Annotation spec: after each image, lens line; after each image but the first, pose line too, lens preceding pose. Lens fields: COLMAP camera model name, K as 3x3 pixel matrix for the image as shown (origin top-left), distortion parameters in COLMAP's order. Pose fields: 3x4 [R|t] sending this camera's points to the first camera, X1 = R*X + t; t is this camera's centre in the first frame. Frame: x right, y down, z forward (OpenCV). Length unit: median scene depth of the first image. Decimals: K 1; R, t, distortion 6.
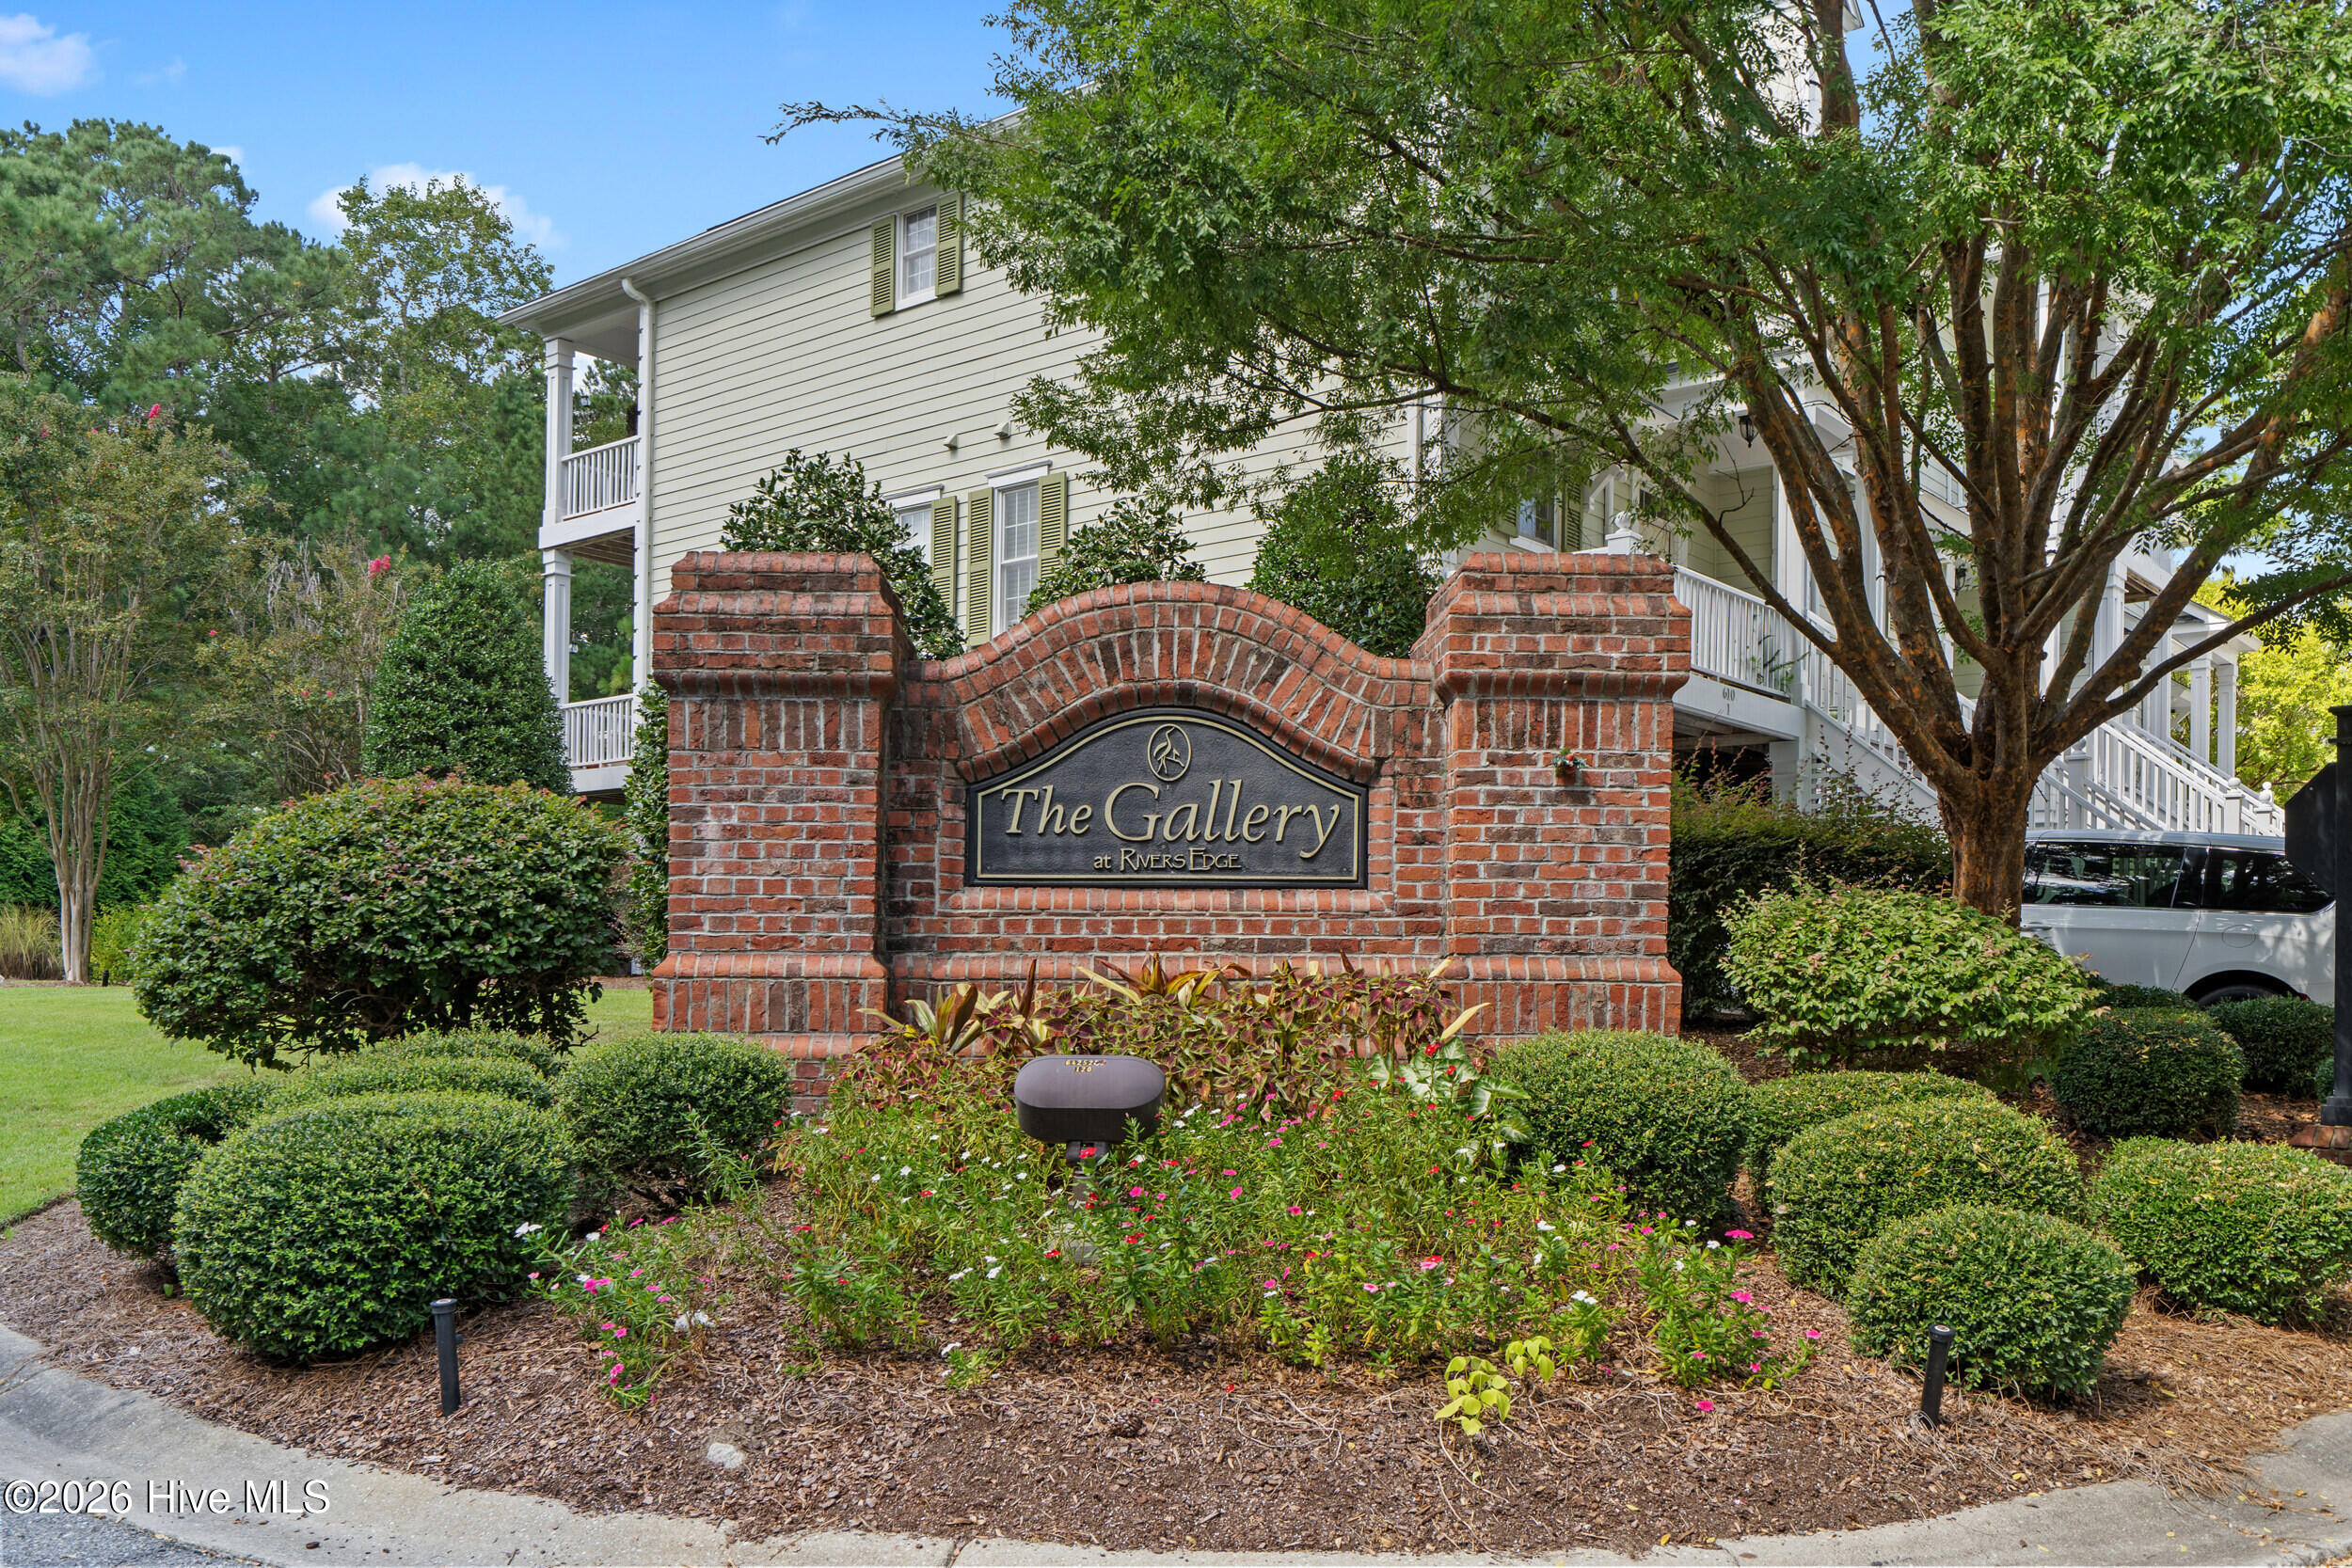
lens RADIAL K [[1664.0, 0, 1175.8], [0, 1664.0, 865.3], [0, 0, 1]] dist [-0.000231, -0.002960]
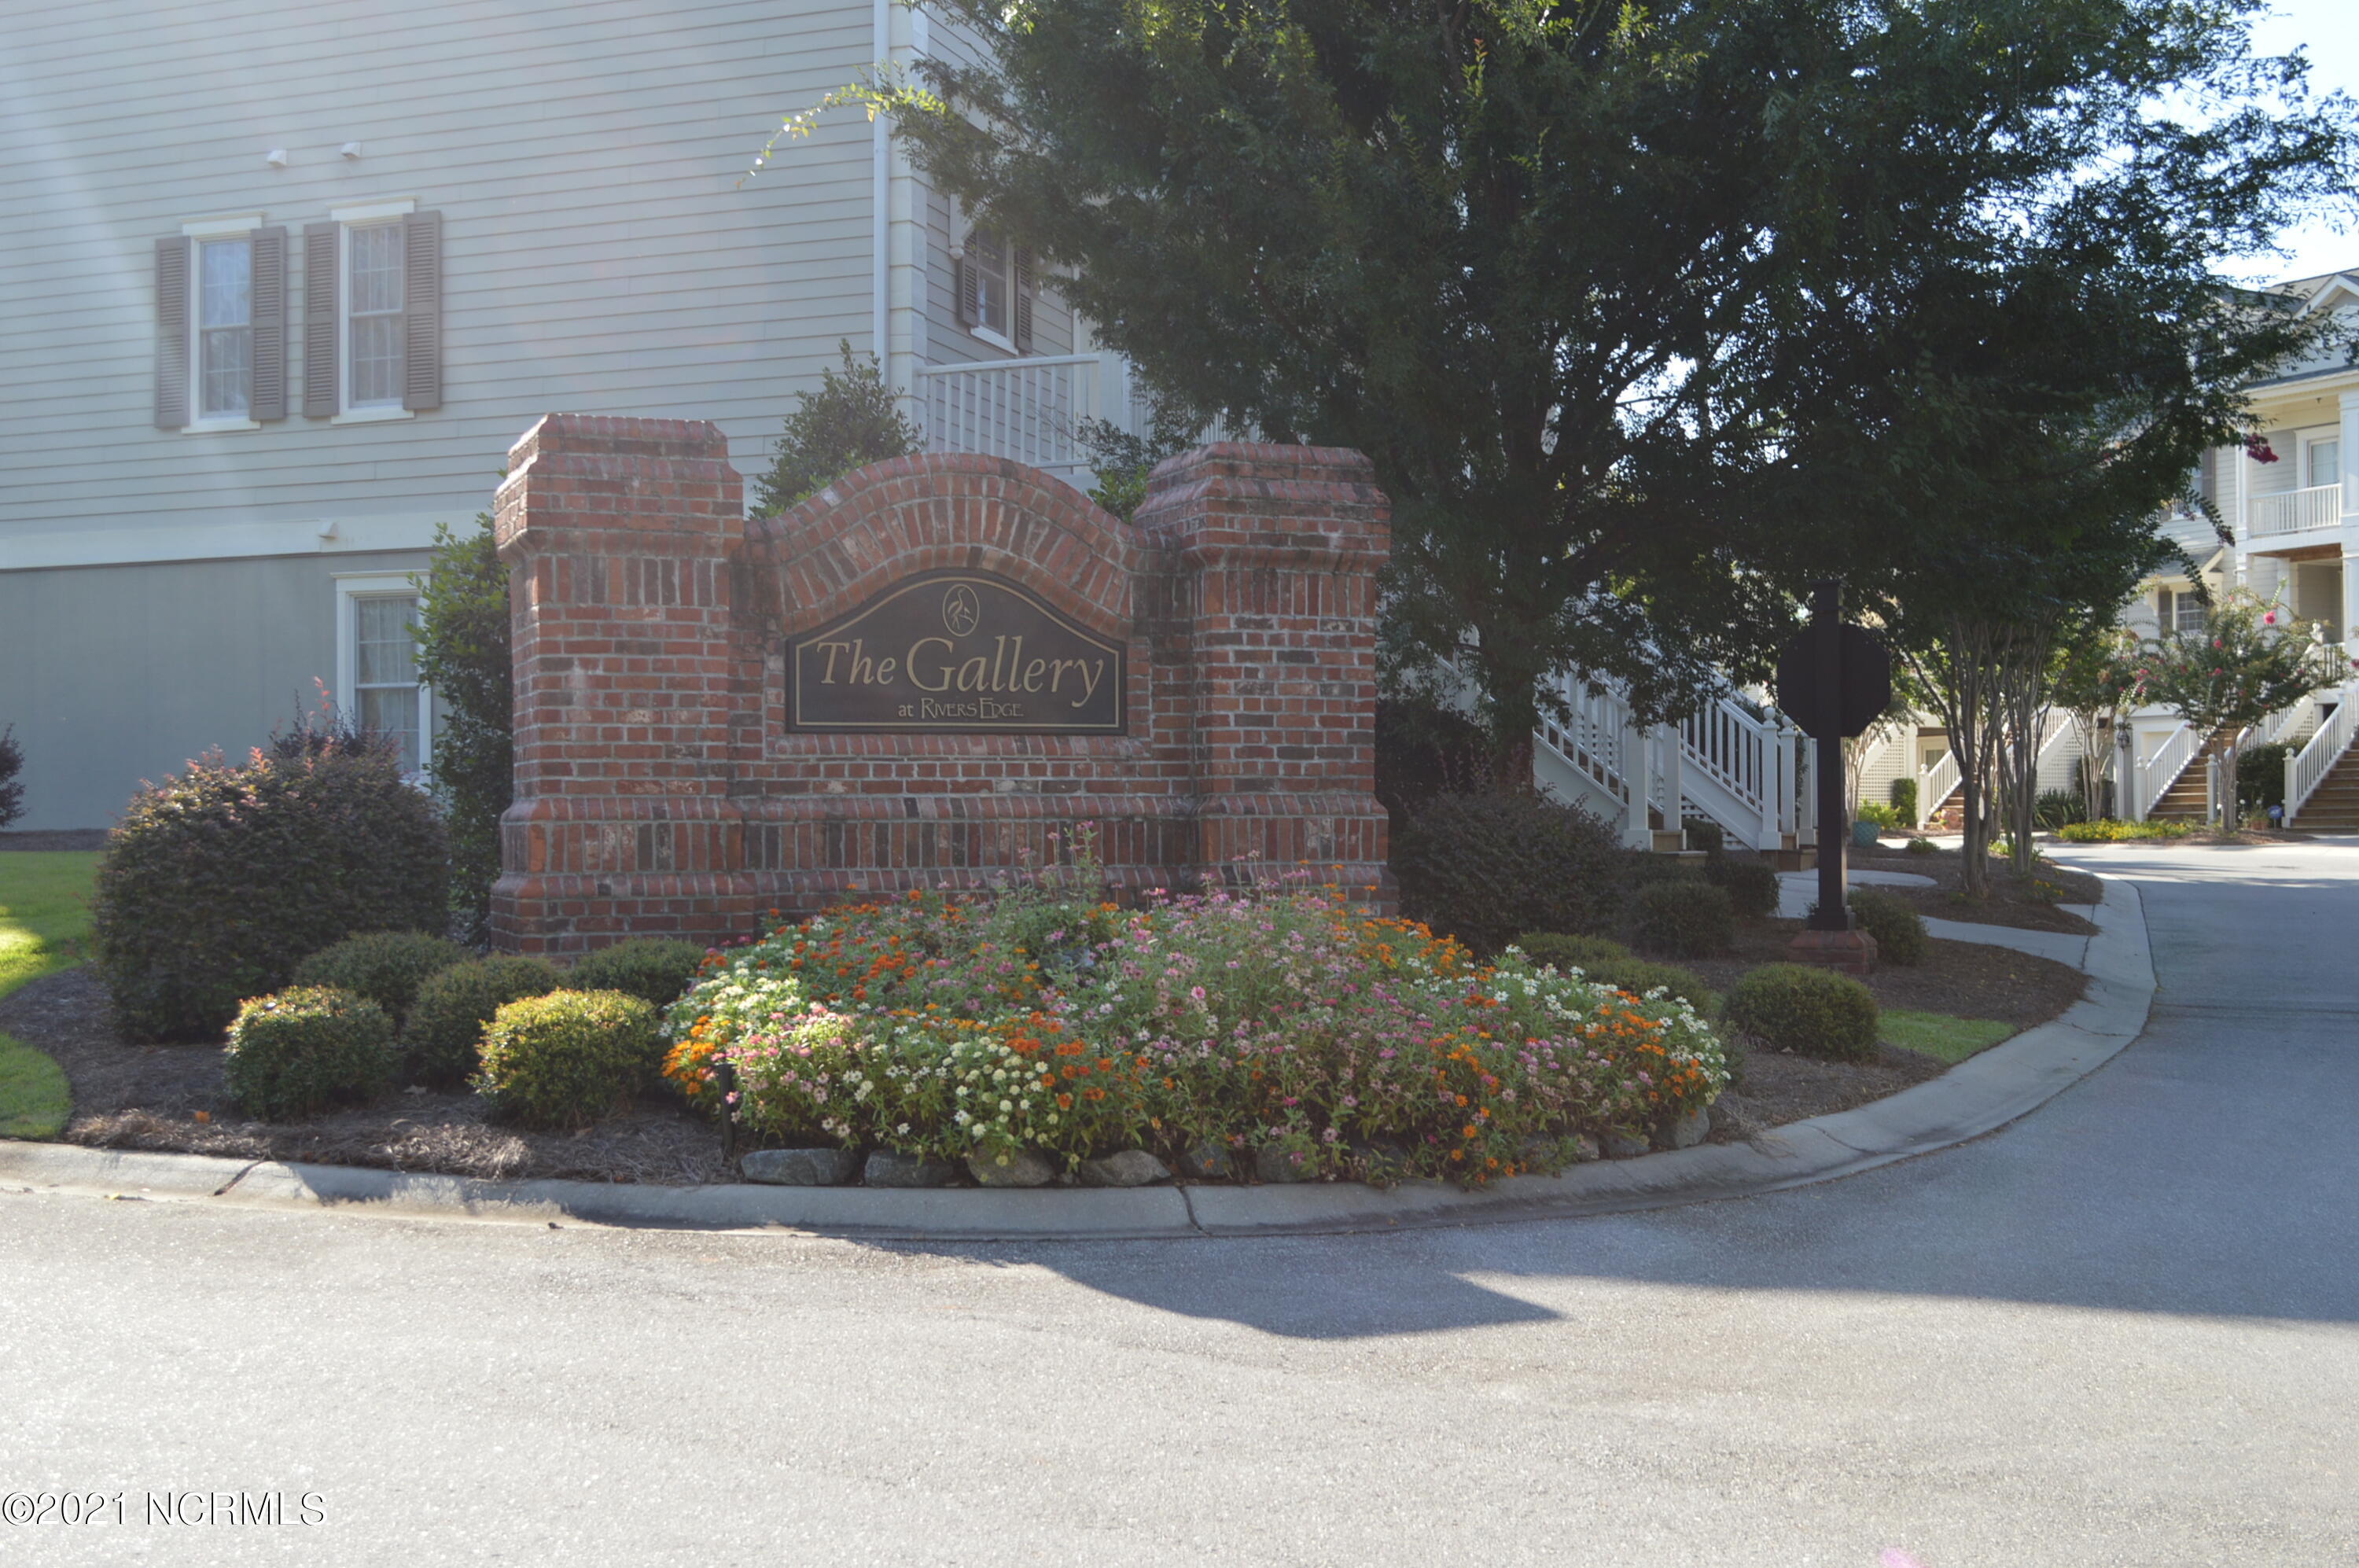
lens RADIAL K [[2725.2, 0, 1179.5], [0, 2725.2, 784.0], [0, 0, 1]] dist [-0.024286, -0.017850]
pose [[0.916780, -0.007463, 0.399323, -0.593974], [-0.002611, 0.999692, 0.024678, 0.001092], [-0.399384, -0.023667, 0.916478, -0.705320]]
